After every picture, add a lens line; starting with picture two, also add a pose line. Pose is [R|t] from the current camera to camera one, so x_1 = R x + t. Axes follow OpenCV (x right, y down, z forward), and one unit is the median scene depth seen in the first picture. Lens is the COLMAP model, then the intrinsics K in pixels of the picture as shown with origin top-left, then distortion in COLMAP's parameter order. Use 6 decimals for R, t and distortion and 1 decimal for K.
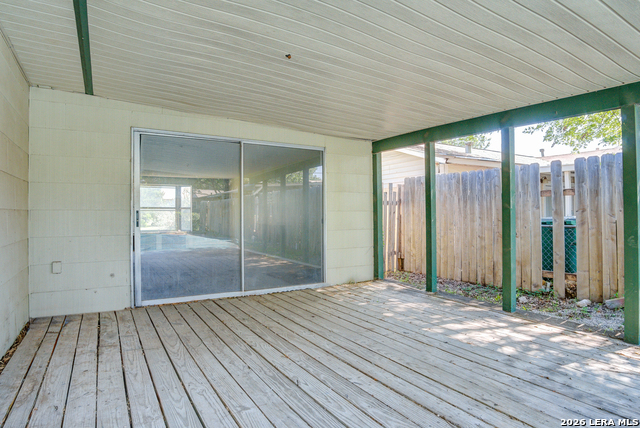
lens RADIAL K [[383.0, 0, 320.0], [0, 383.0, 214.0], [0, 0, 1]] dist [-0.027636, 0.000019]
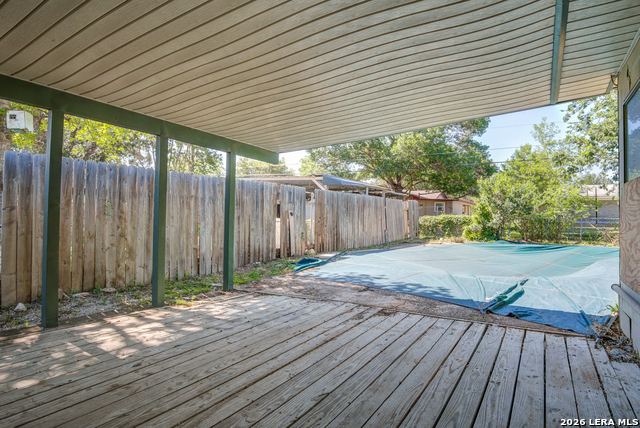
lens RADIAL K [[356.0, 0, 328.2], [0, 356.0, 213.7], [0, 0, 1]] dist [-0.025782, 0.000917]
pose [[-0.479733, 0.010401, 0.877353, -0.646936], [-0.014456, 0.999700, -0.019756, 0.015229], [-0.877296, -0.022160, -0.479439, 1.110637]]
